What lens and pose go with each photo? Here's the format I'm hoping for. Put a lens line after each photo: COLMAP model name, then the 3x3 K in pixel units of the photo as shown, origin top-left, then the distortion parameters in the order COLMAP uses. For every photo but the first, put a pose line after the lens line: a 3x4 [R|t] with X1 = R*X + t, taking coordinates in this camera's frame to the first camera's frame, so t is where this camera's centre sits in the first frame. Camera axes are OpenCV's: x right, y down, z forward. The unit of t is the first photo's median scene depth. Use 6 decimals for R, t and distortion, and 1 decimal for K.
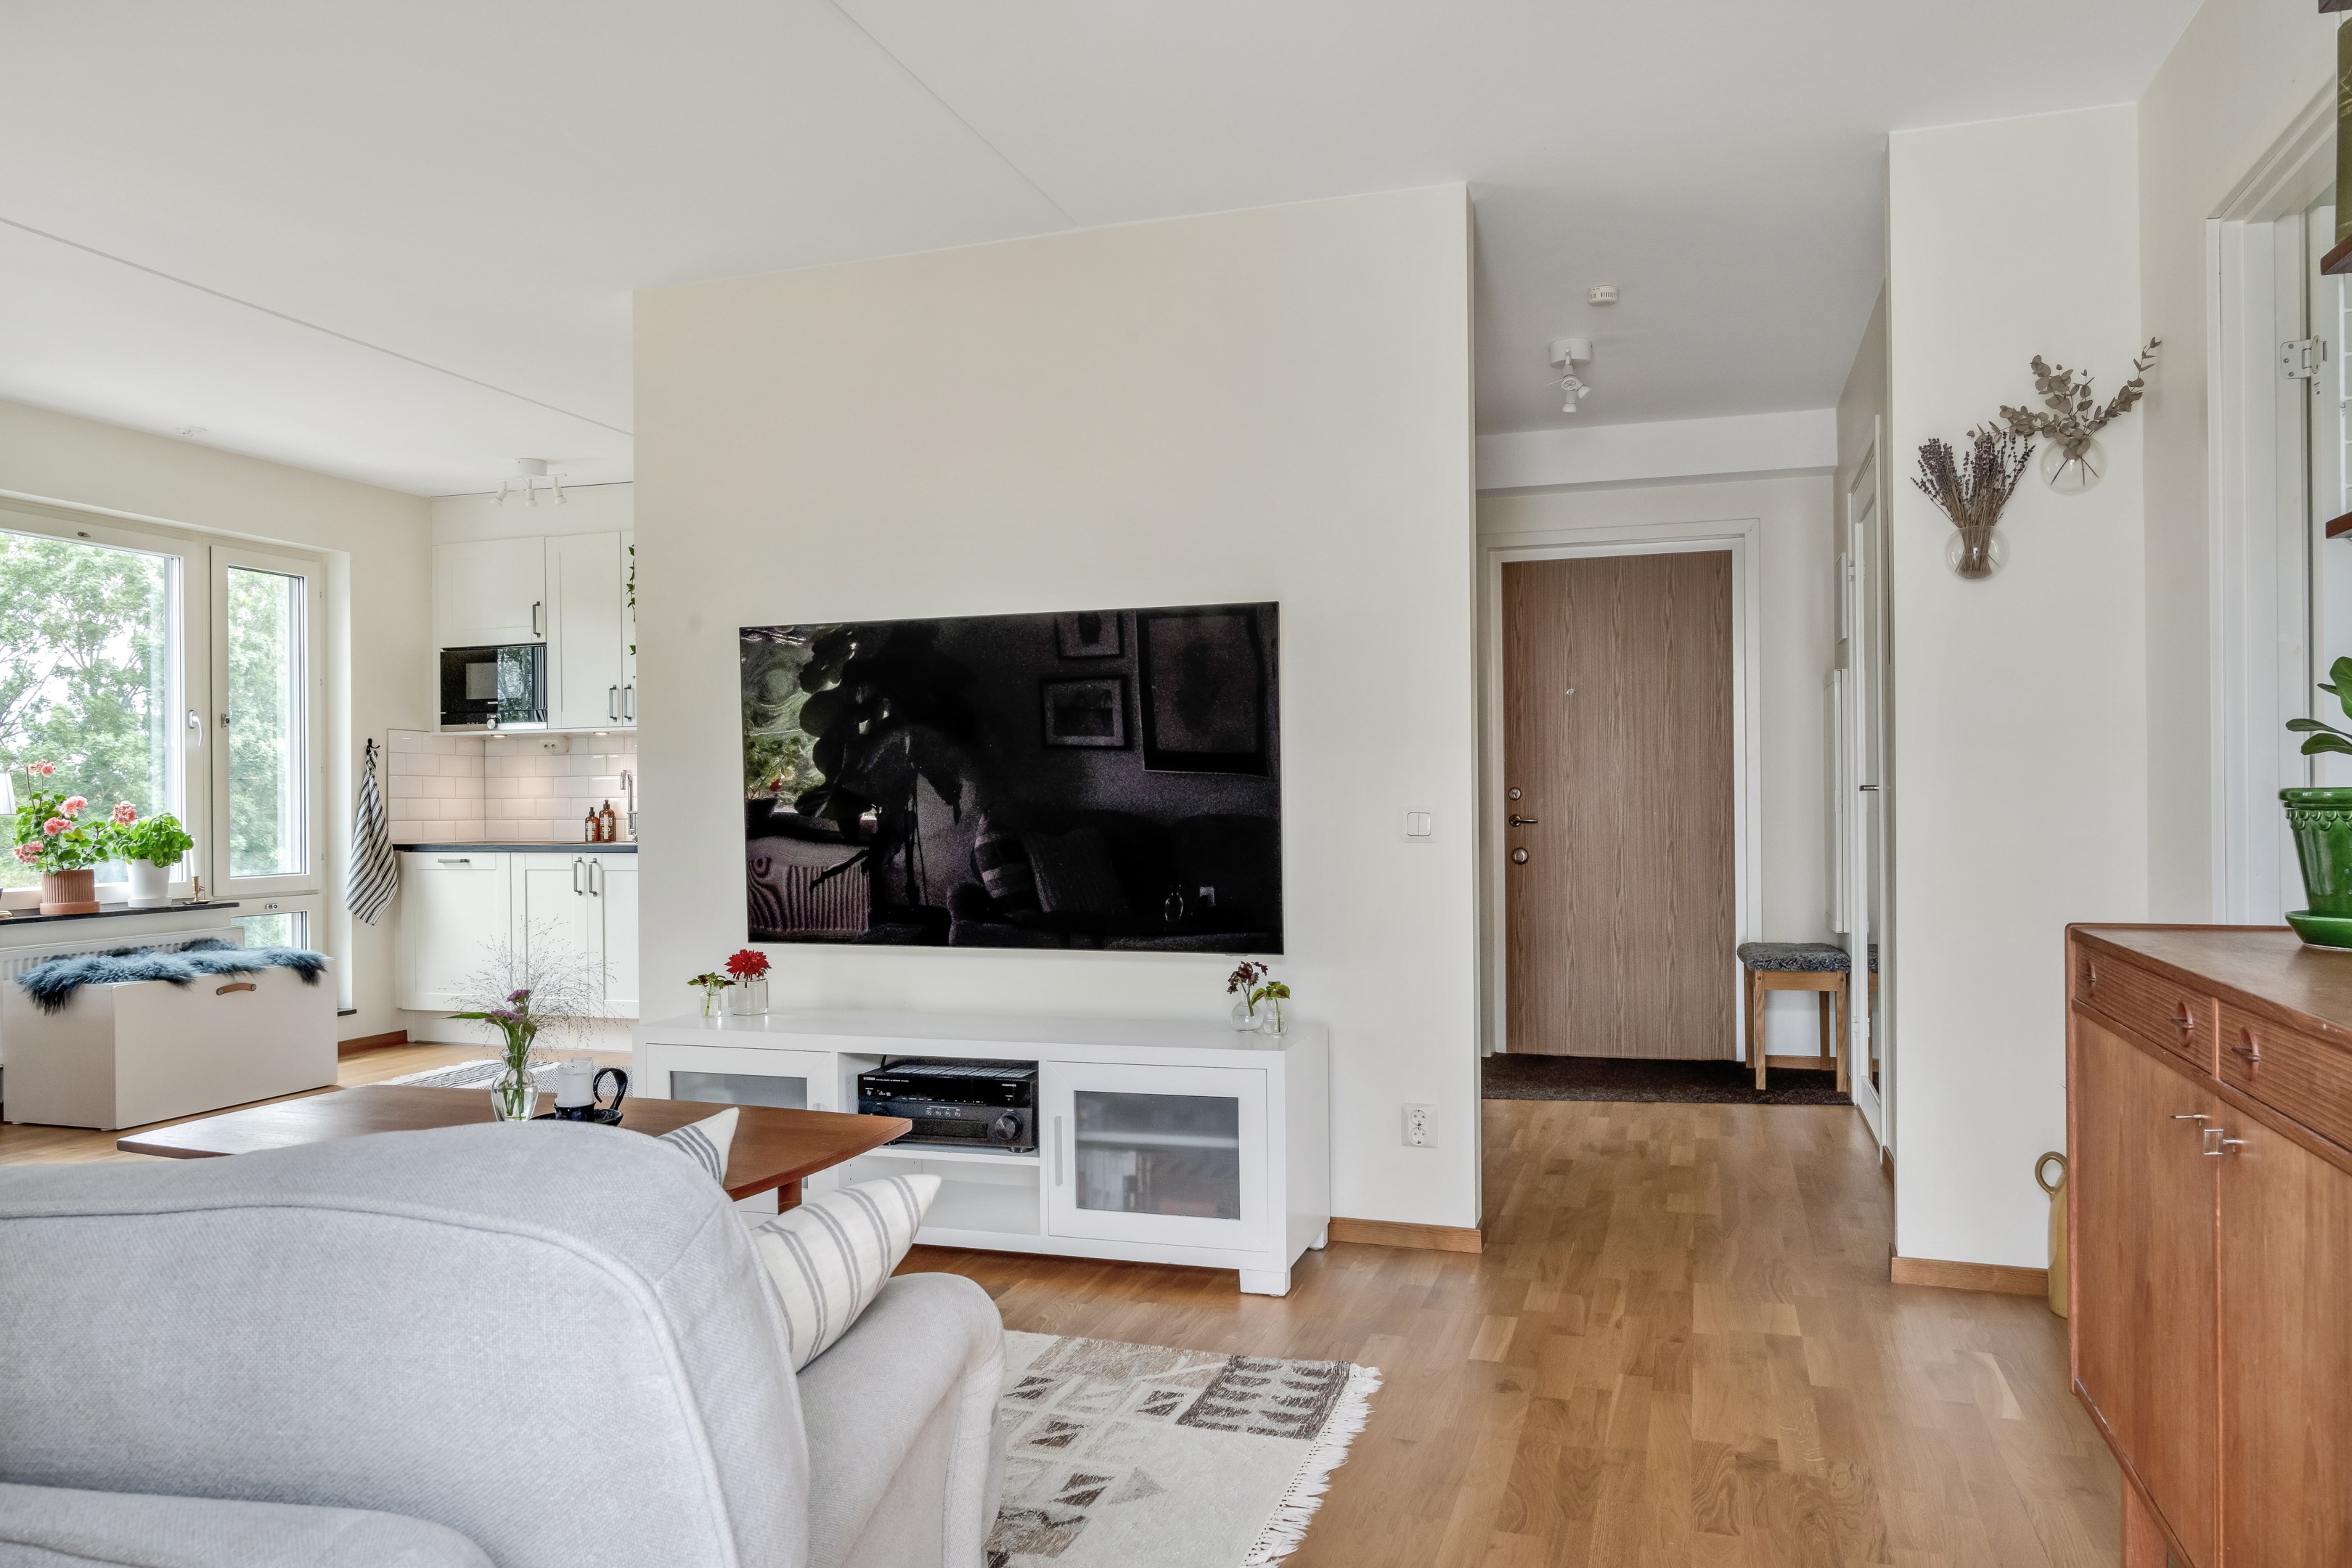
lens RADIAL K [[1628.3, 0, 1183.5], [0, 1628.3, 778.5], [0, 0, 1]] dist [0.000744, -0.004413]
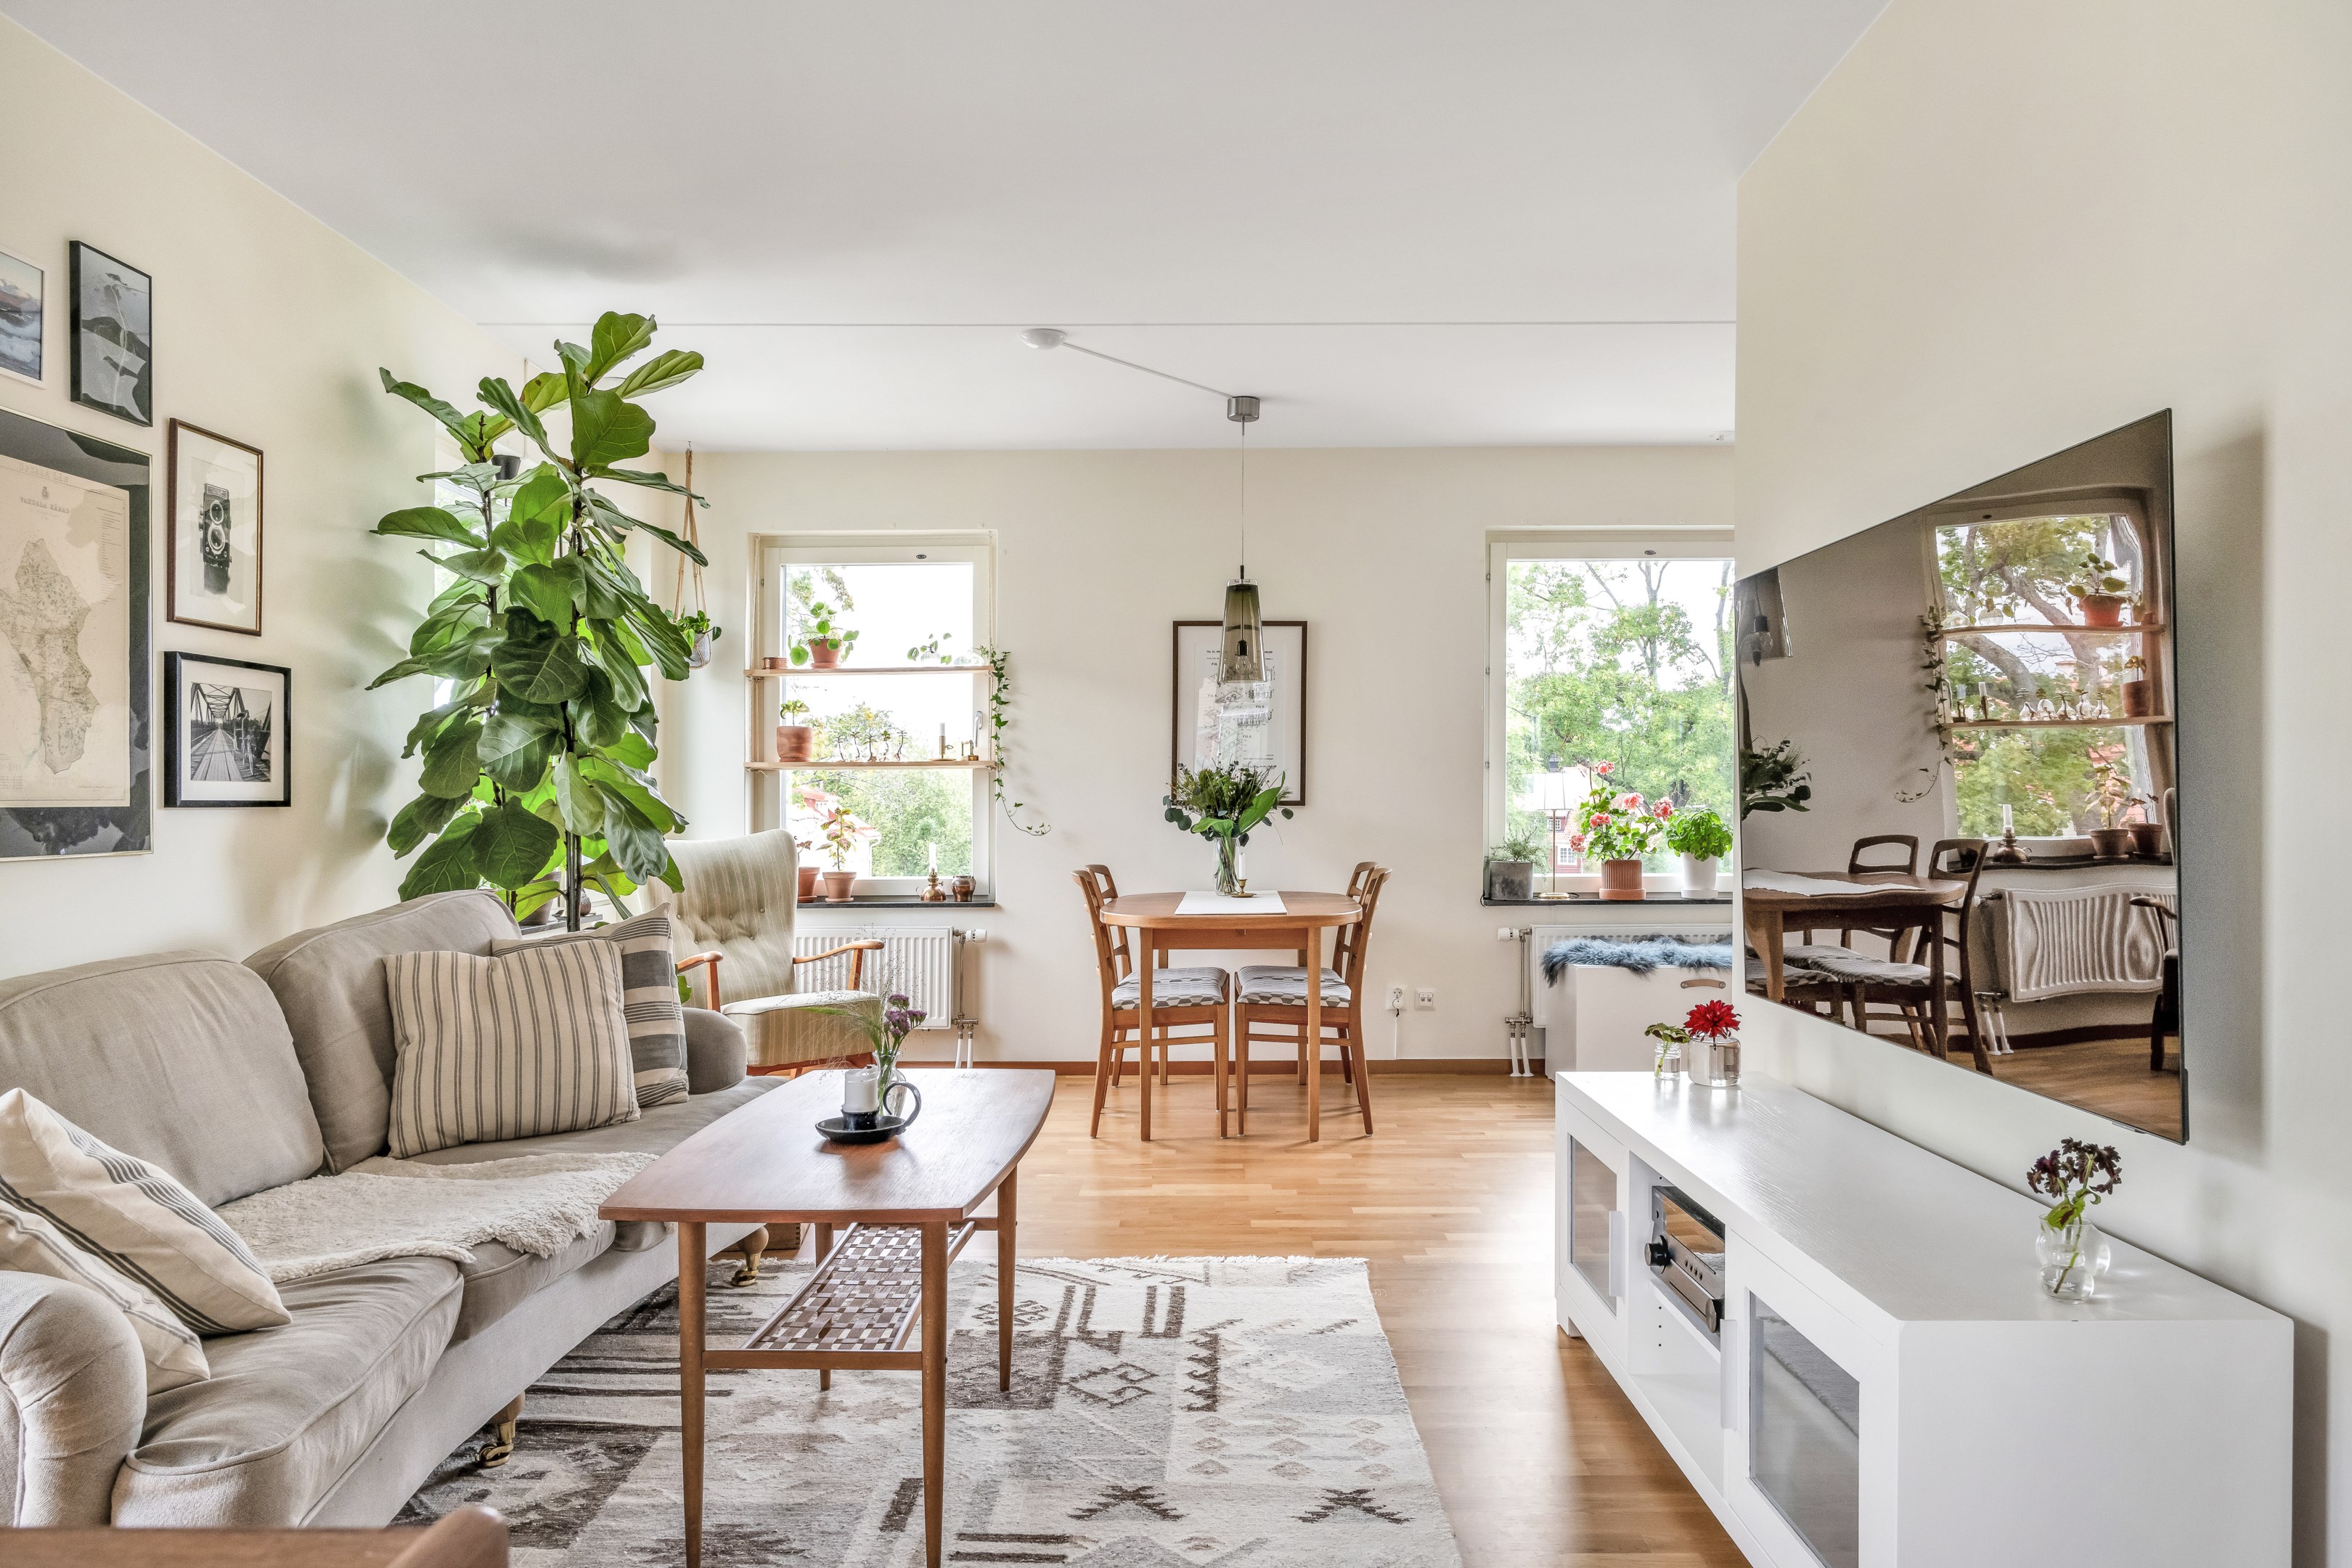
lens RADIAL K [[1628.3, 0, 1184.6], [0, 1628.3, 809.2], [0, 0, 1]] dist [0.000744, -0.004413]
pose [[0.311387, 0.014014, -0.950180, 0.292742], [0.011289, 0.999766, 0.018445, -0.002337], [0.950216, -0.016470, 0.311156, 0.391960]]
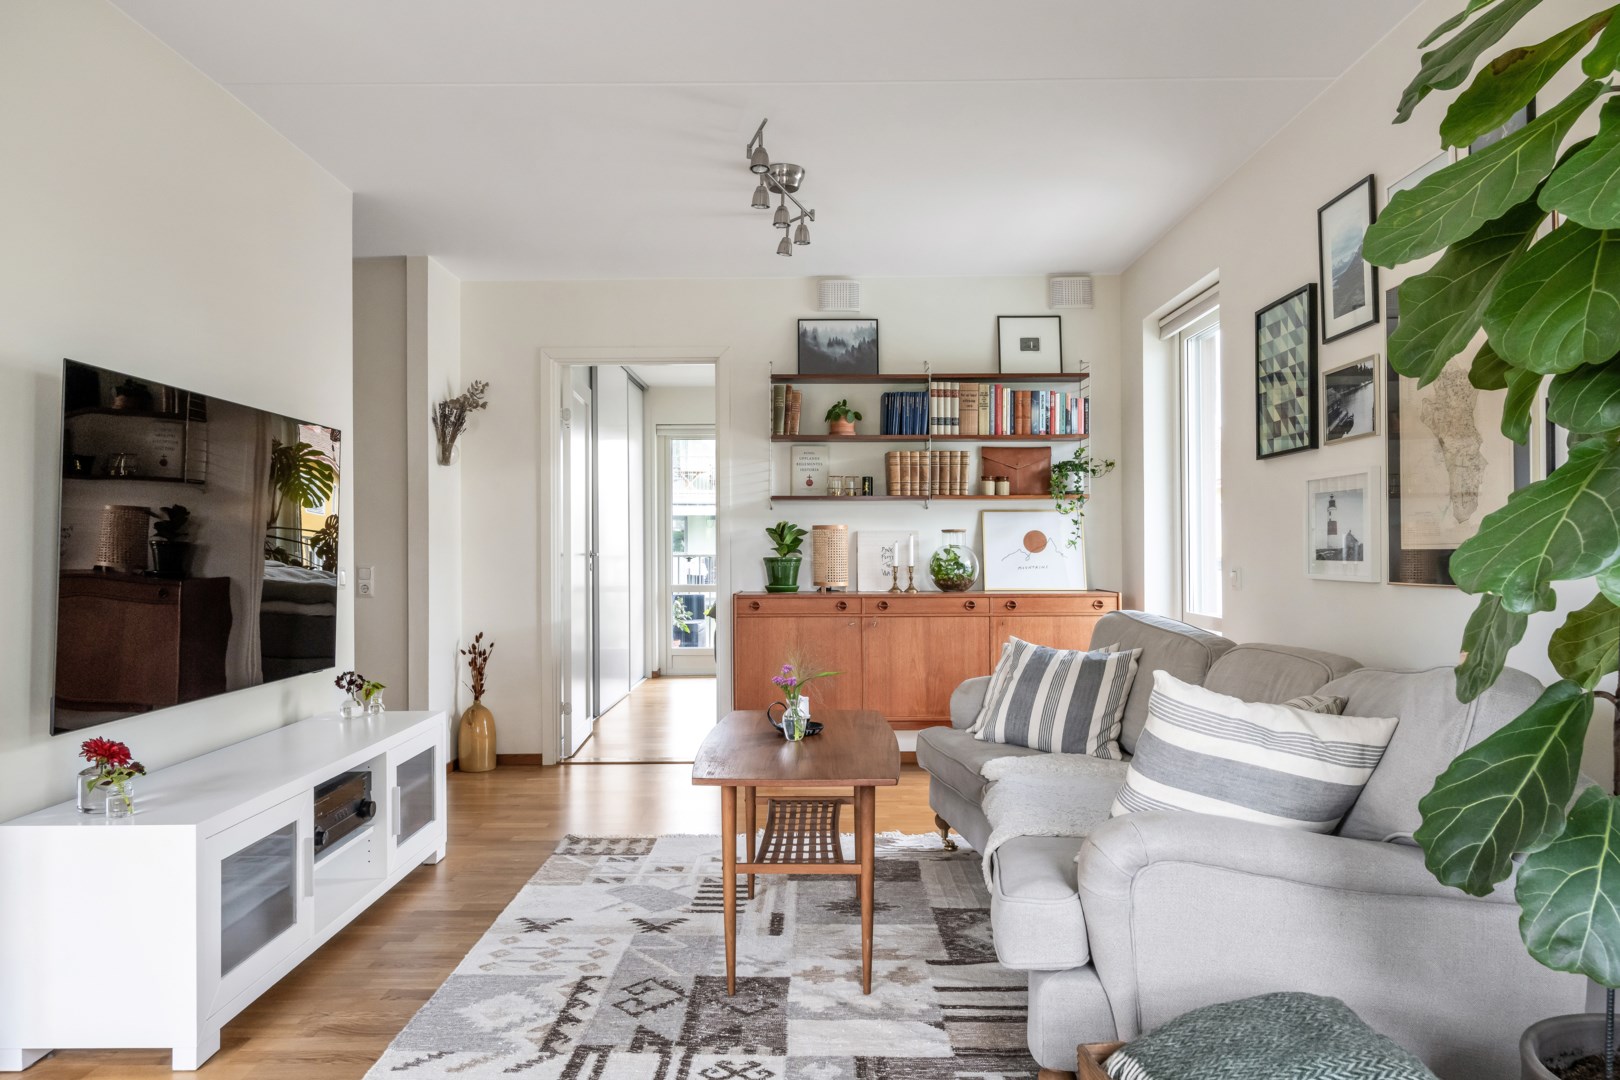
lens RADIAL K [[1102.2, 0, 808.1], [0, 1102.2, 549.0], [0, 0, 1]] dist [-0.002293, -0.005250]
pose [[-0.320724, 0.013672, 0.947074, -0.704841], [-0.002636, 0.999879, -0.015327, 0.010540], [-0.947169, -0.007412, -0.320649, 0.624436]]
